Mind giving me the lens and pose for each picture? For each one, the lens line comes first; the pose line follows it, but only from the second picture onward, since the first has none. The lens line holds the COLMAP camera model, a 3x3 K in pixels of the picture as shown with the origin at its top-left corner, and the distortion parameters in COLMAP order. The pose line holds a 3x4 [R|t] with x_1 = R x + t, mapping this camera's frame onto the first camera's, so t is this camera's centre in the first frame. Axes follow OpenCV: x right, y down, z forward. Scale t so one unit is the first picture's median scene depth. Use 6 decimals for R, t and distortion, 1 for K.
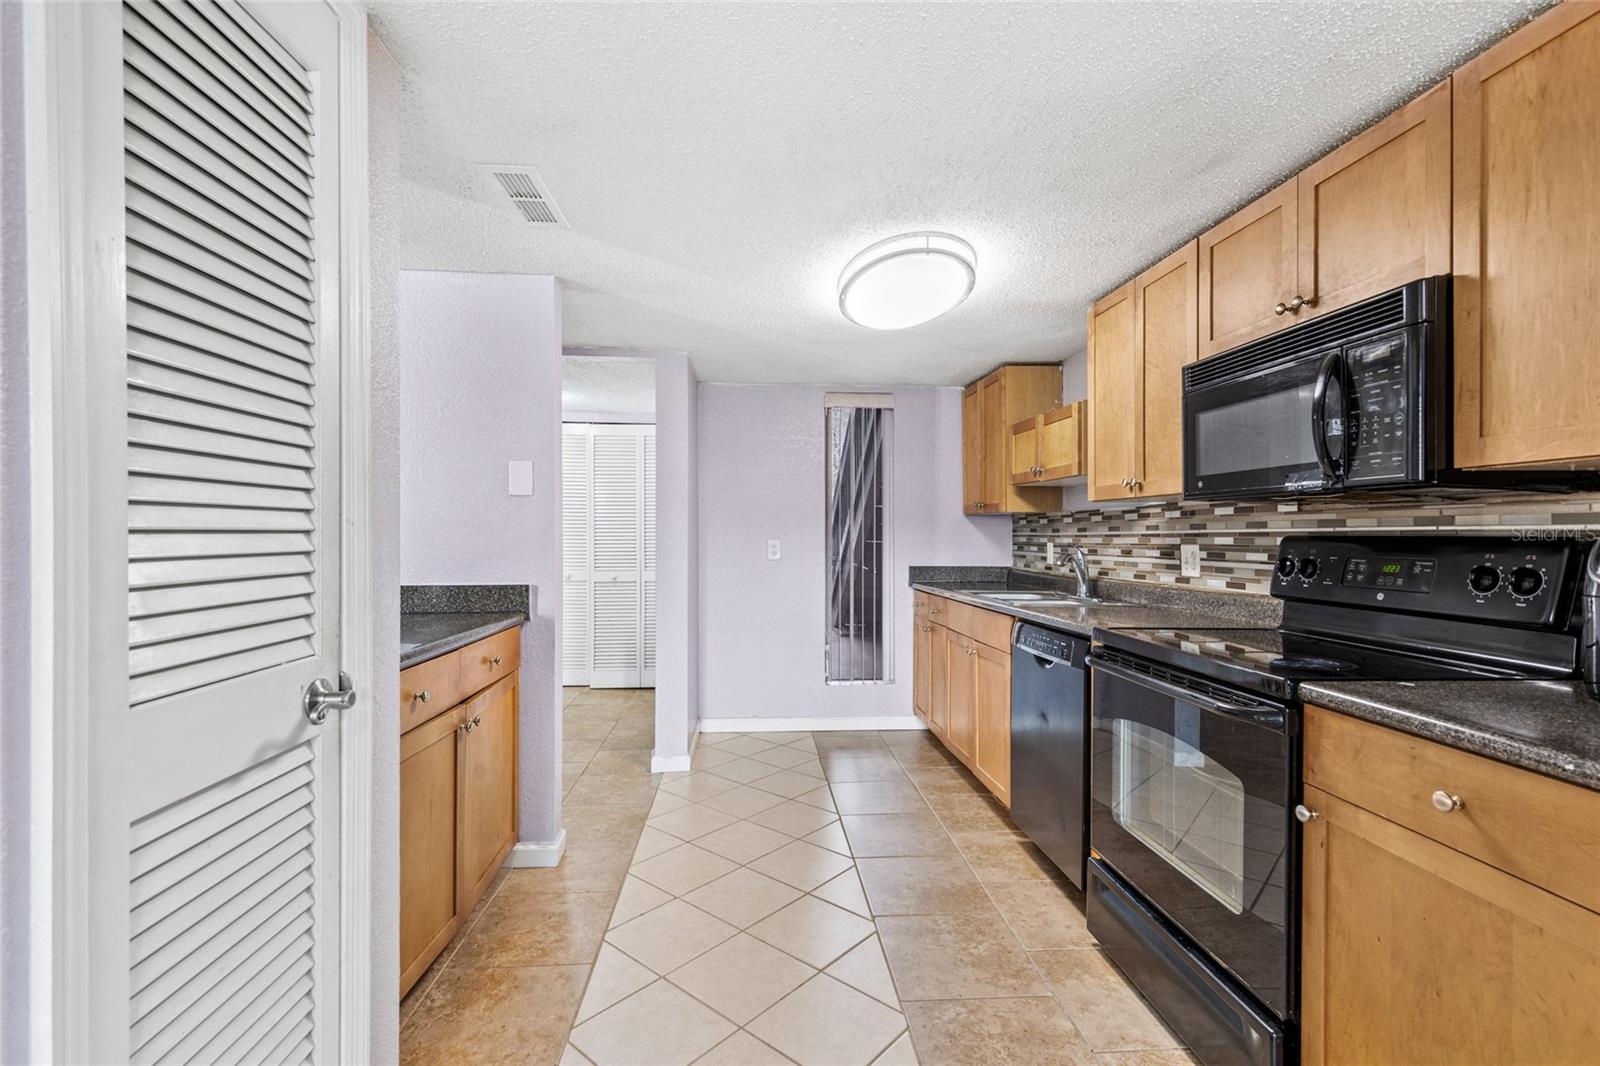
lens RADIAL K [[729.4, 0, 789.9], [0, 729.4, 534.2], [0, 0, 1]] dist [0.007945, -0.000859]
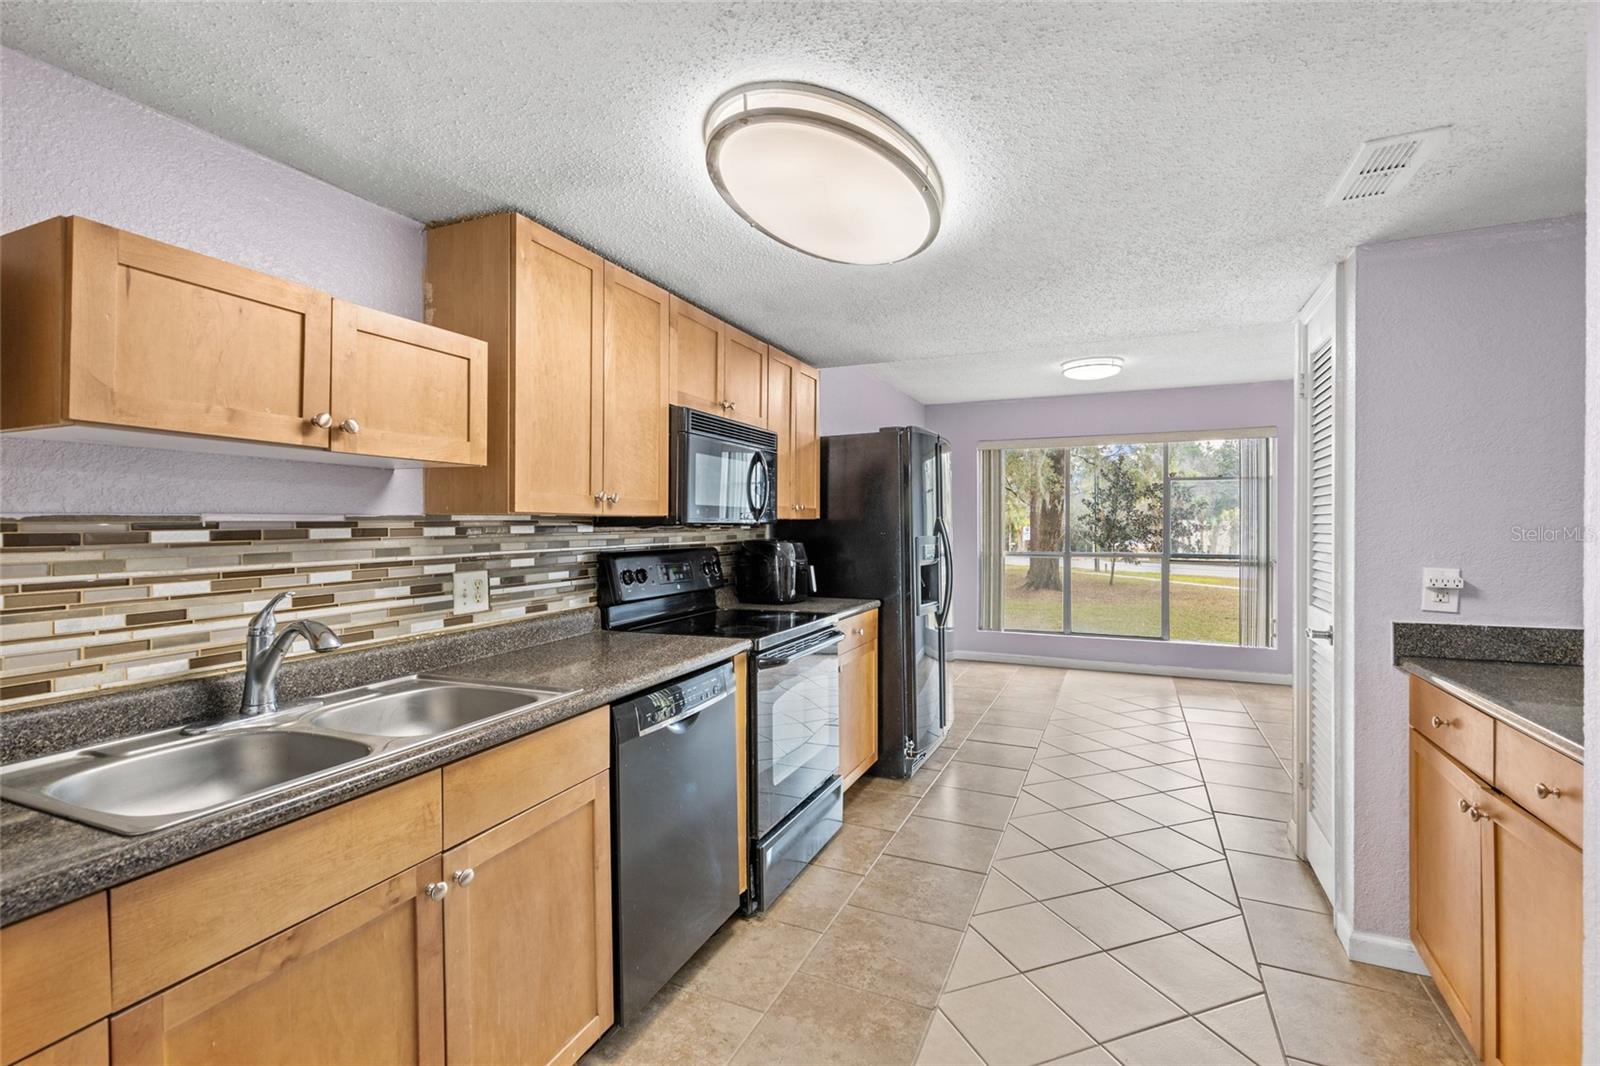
lens RADIAL K [[729.4, 0, 798.3], [0, 729.4, 523.9], [0, 0, 1]] dist [0.007945, -0.000859]
pose [[-0.886777, 0.000721, 0.462196, -0.123593], [0.001095, 0.999999, 0.000540, -0.038034], [-0.462196, 0.000985, -0.886777, 1.603467]]
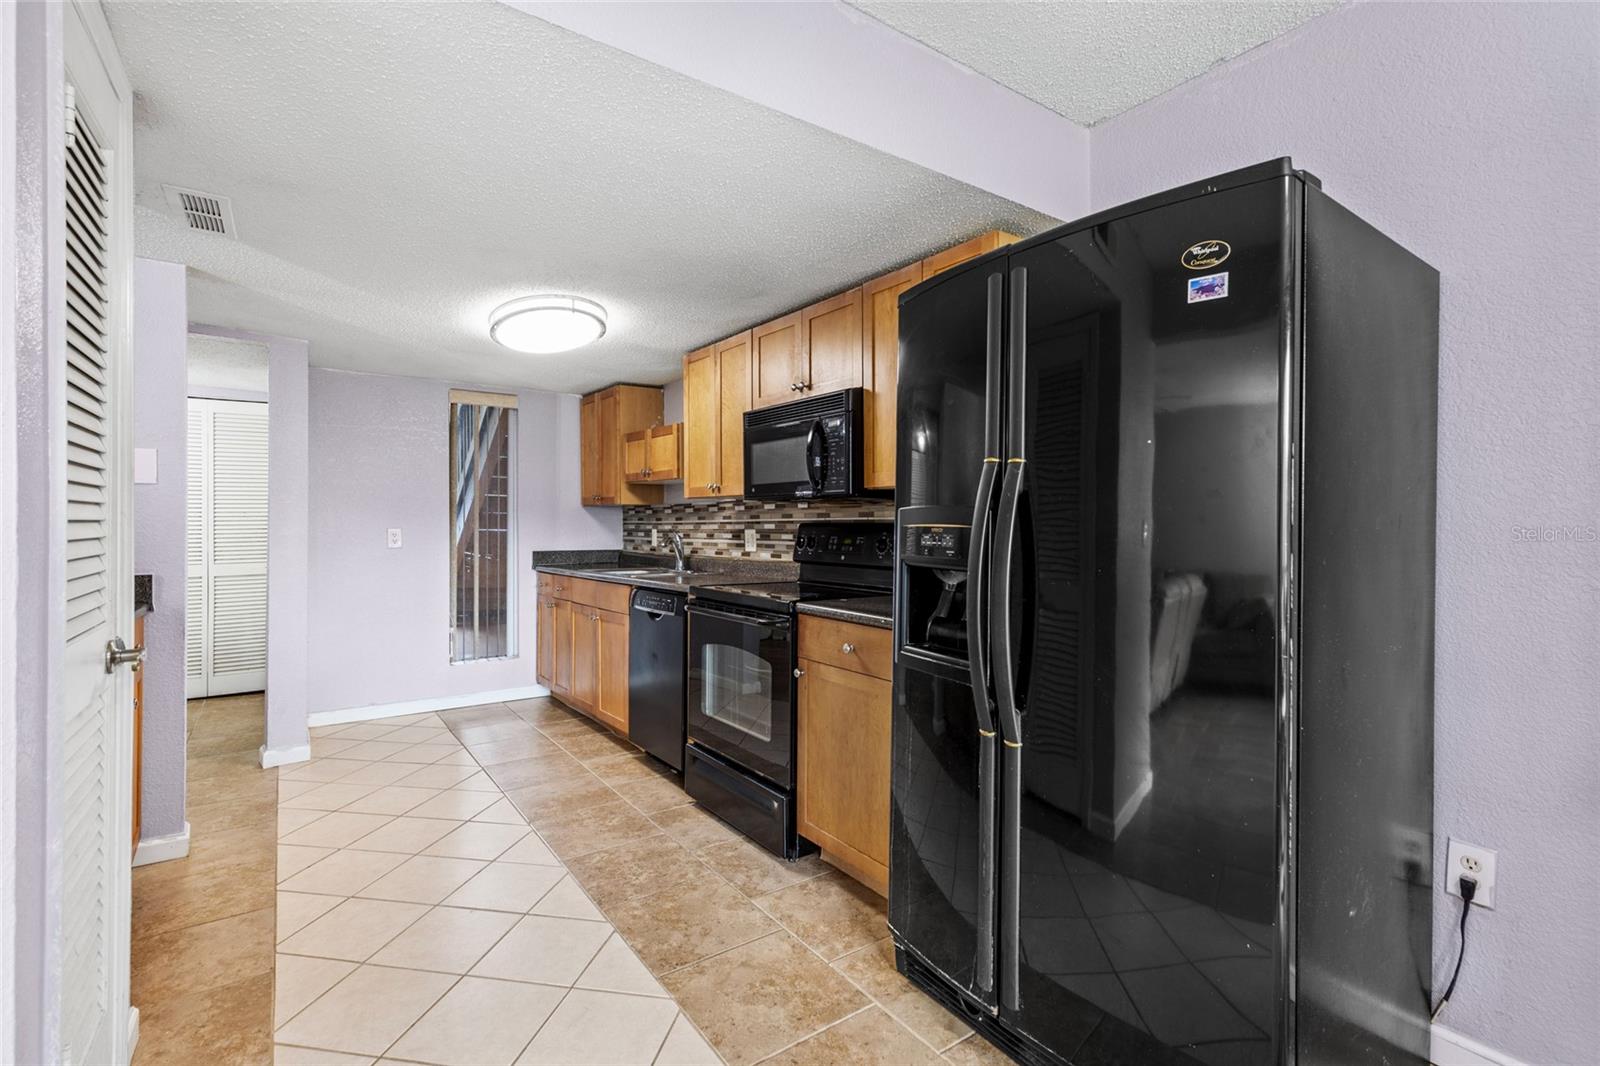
lens RADIAL K [[729.4, 0, 802.5], [0, 729.4, 518.3], [0, 0, 1]] dist [0.007945, -0.000859]
pose [[0.848449, 0.001394, 0.529276, -0.136831], [0.001895, 0.999982, -0.005671, 0.000821], [-0.529274, 0.005814, 0.848431, -0.296409]]
